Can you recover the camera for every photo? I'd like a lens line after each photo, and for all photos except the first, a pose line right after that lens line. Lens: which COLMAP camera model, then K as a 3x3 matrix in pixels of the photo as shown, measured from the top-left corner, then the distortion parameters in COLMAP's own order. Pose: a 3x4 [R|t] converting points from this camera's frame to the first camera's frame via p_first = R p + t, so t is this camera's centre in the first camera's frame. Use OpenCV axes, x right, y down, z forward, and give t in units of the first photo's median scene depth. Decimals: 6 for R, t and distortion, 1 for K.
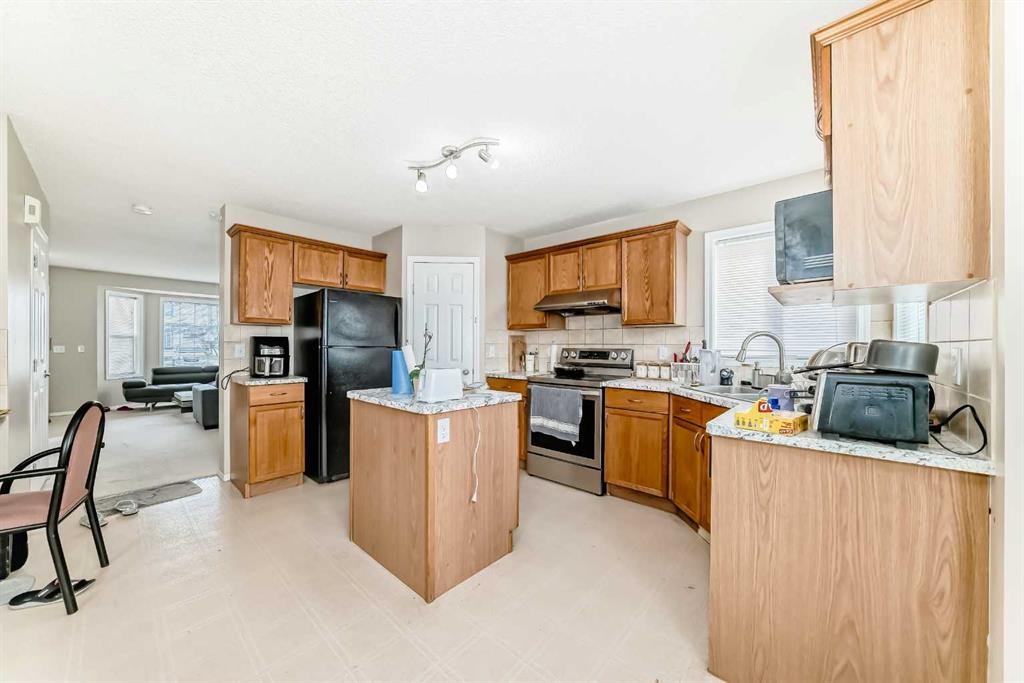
lens RADIAL K [[360.7, 0, 511.2], [0, 360.7, 347.1], [0, 0, 1]] dist [-0.037676, 0.008391]
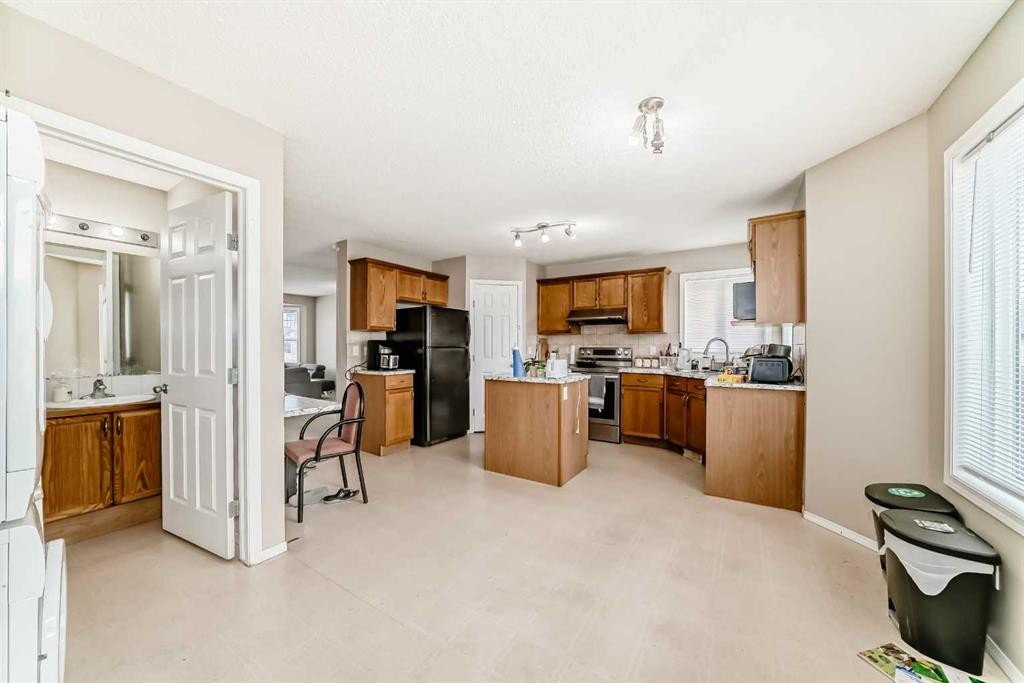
lens RADIAL K [[360.7, 0, 511.2], [0, 360.7, 347.1], [0, 0, 1]] dist [-0.037676, 0.008391]
pose [[0.988798, -0.003925, 0.149211, -0.409804], [0.003544, 0.999990, 0.002821, -0.004559], [-0.149220, -0.002260, 0.988801, -0.429362]]
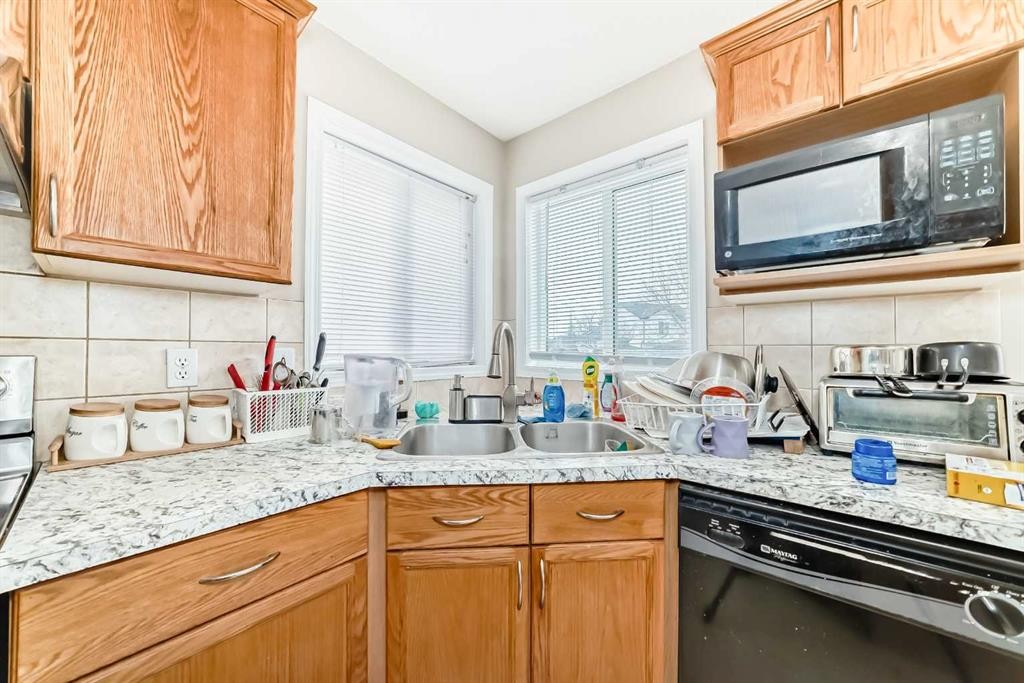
lens RADIAL K [[360.7, 0, 511.2], [0, 360.7, 347.1], [0, 0, 1]] dist [-0.037676, 0.008391]
pose [[-0.031348, 0.001920, 0.999507, 0.086702], [-0.001550, 0.999997, -0.001970, -0.001546], [-0.999507, -0.001611, -0.031345, 0.725183]]
